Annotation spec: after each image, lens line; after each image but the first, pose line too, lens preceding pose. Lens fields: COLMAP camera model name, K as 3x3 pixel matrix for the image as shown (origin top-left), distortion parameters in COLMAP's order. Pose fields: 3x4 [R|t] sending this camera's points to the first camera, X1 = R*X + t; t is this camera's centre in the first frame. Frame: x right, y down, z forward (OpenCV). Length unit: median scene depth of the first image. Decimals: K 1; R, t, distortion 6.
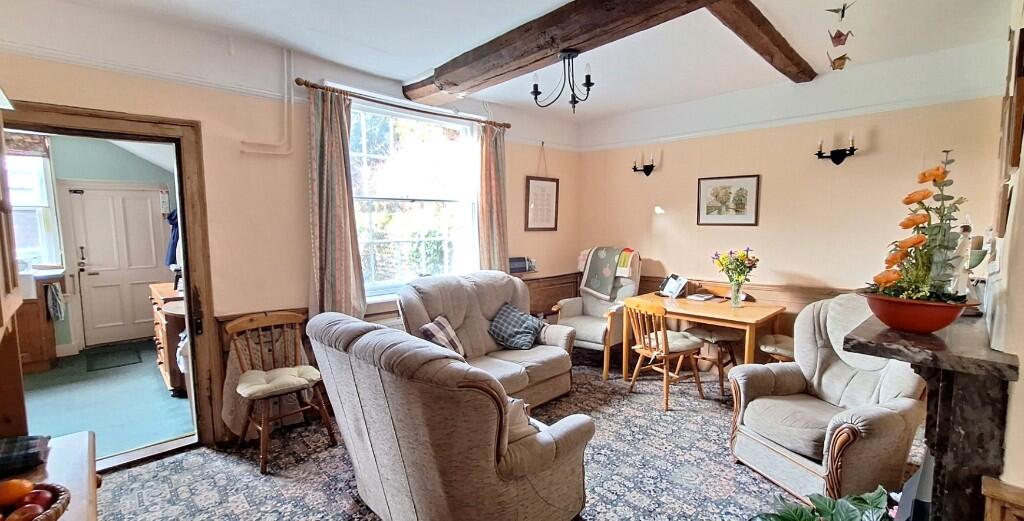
lens RADIAL K [[416.9, 0, 521.0], [0, 416.9, 259.0], [0, 0, 1]] dist [0.001211, 0.000224]
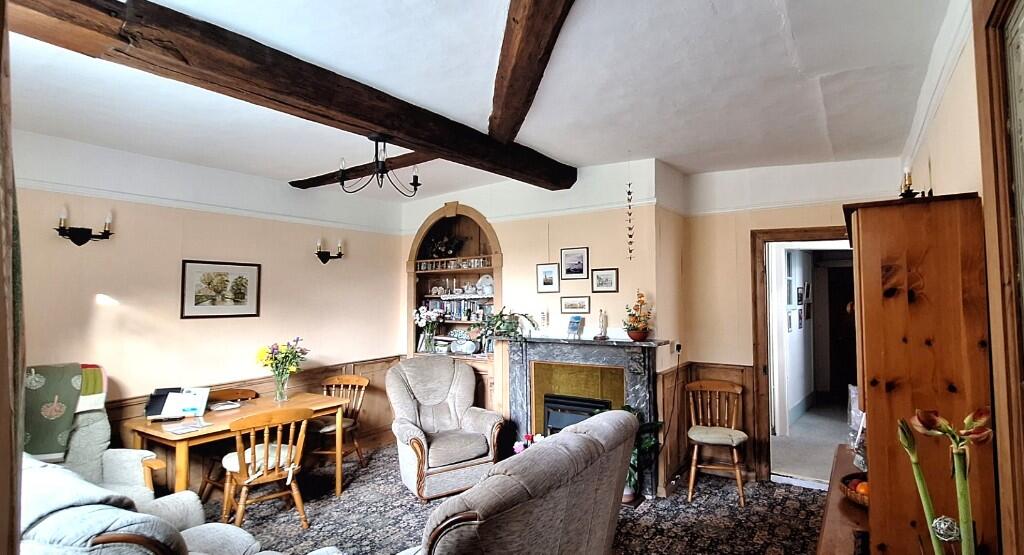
lens RADIAL K [[522.5, 0, 513.6], [0, 522.5, 274.1], [0, 0, 1]] dist [-0.002288, -0.000251]
pose [[-0.176780, 0.048072, 0.983076, -0.706026], [0.102969, 0.994229, -0.030101, -0.077296], [-0.978849, 0.095905, -0.180709, 0.612521]]
